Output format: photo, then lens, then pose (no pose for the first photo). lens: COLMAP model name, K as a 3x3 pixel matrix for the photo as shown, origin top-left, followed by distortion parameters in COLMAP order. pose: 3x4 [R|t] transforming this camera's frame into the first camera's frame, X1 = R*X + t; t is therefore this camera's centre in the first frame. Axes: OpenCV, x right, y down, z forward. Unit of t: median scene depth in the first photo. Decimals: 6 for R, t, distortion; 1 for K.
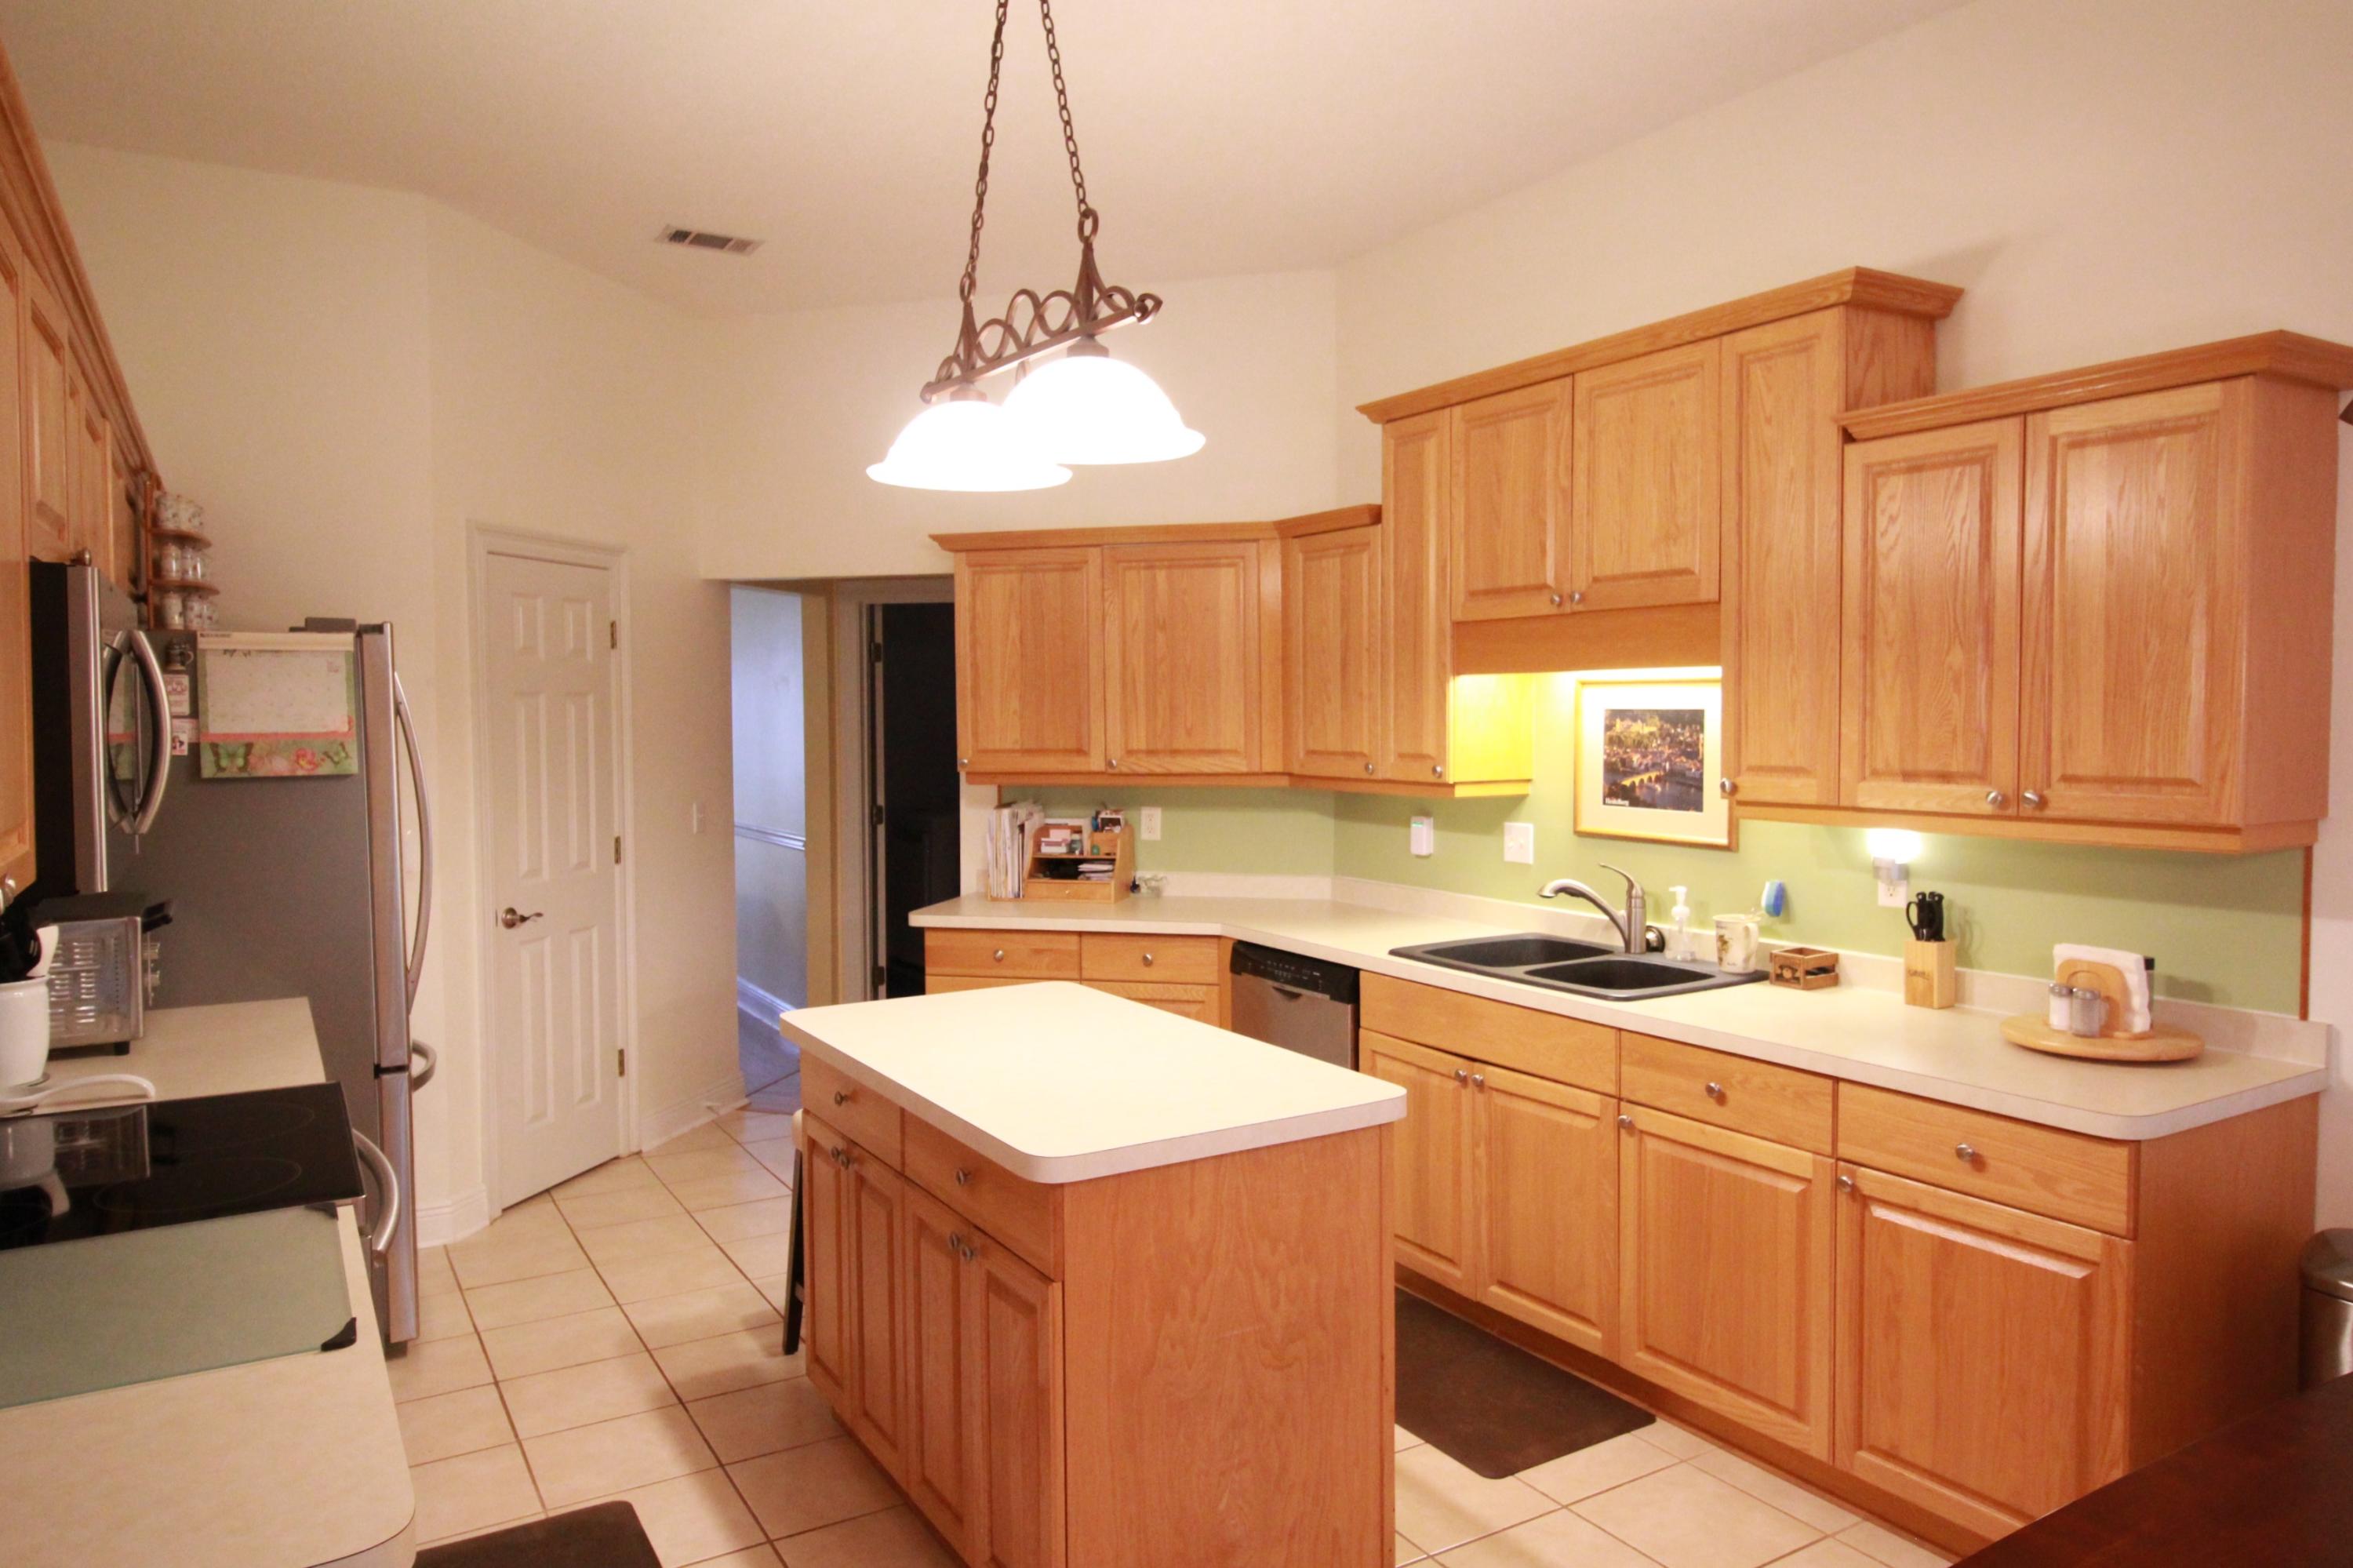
lens RADIAL K [[1511.6, 0, 1183.2], [0, 1511.6, 790.8], [0, 0, 1]] dist [0.002856, -0.003441]
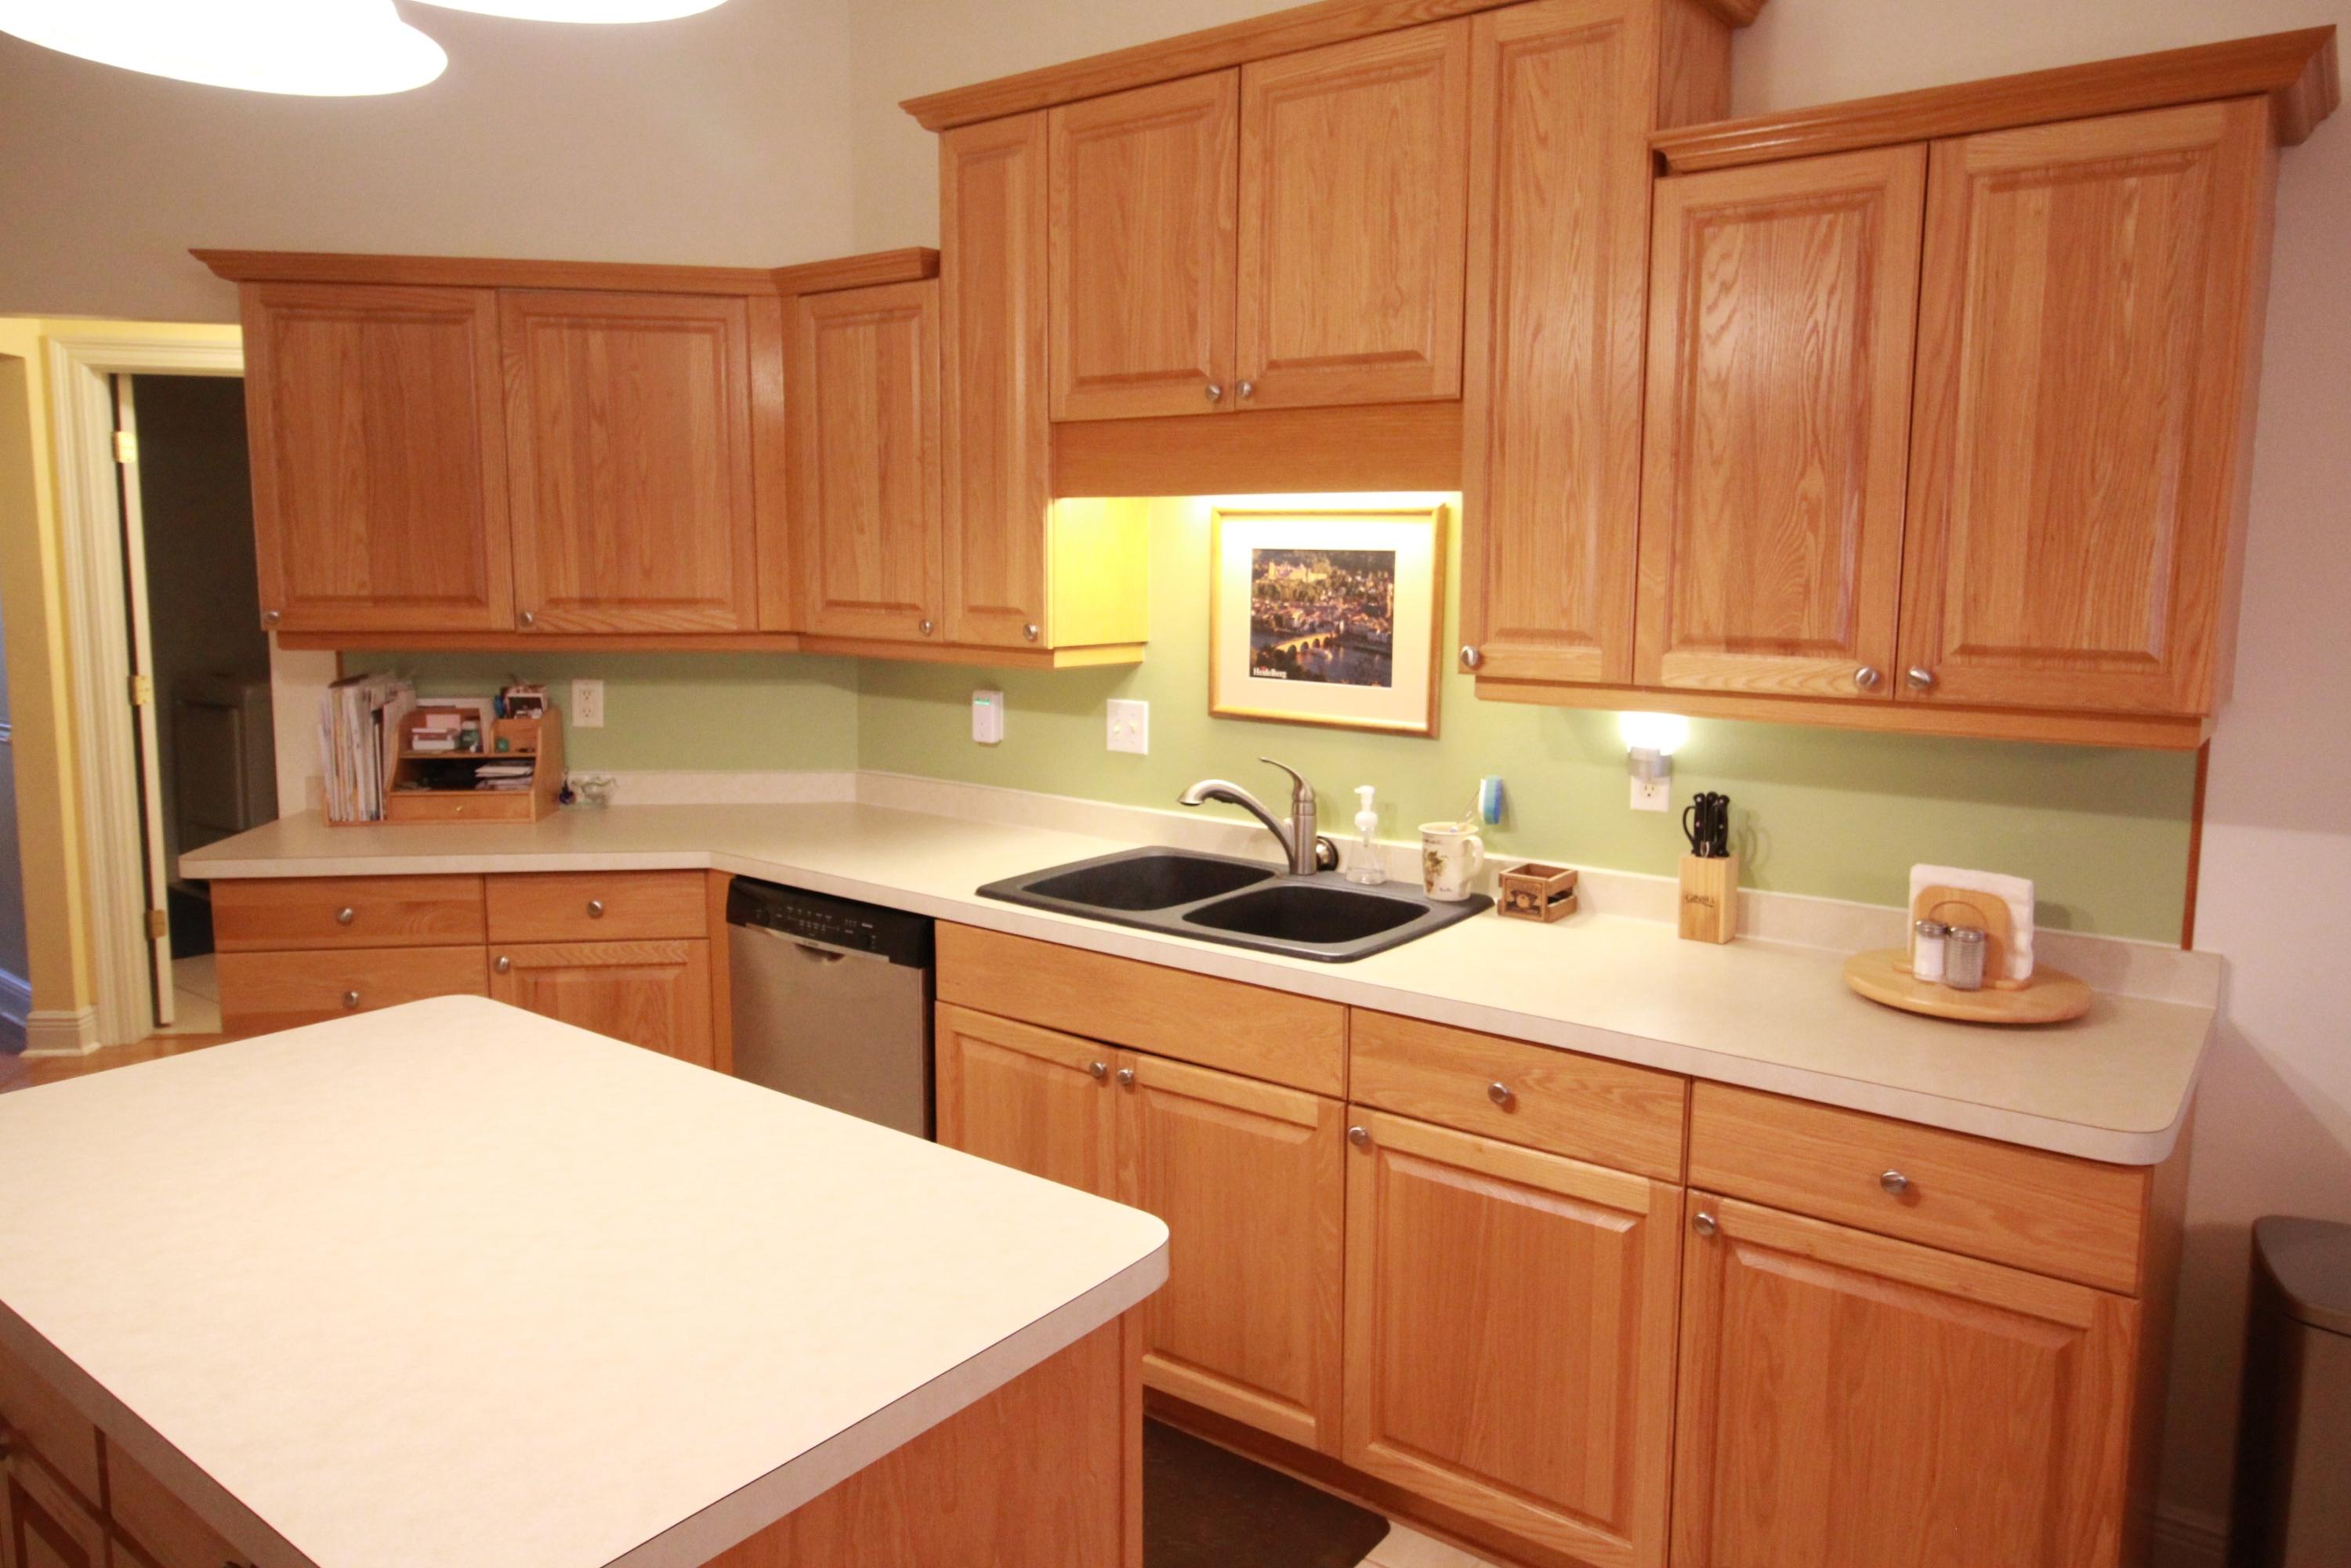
lens RADIAL K [[1510.2, 0, 1221.5], [0, 1510.2, 743.6], [0, 0, 1]] dist [0.002856, -0.003441]
pose [[0.922941, -0.029935, 0.383775, -0.030932], [0.003038, 0.997507, 0.070503, -0.012928], [-0.384929, -0.063904, 0.920731, 0.375858]]
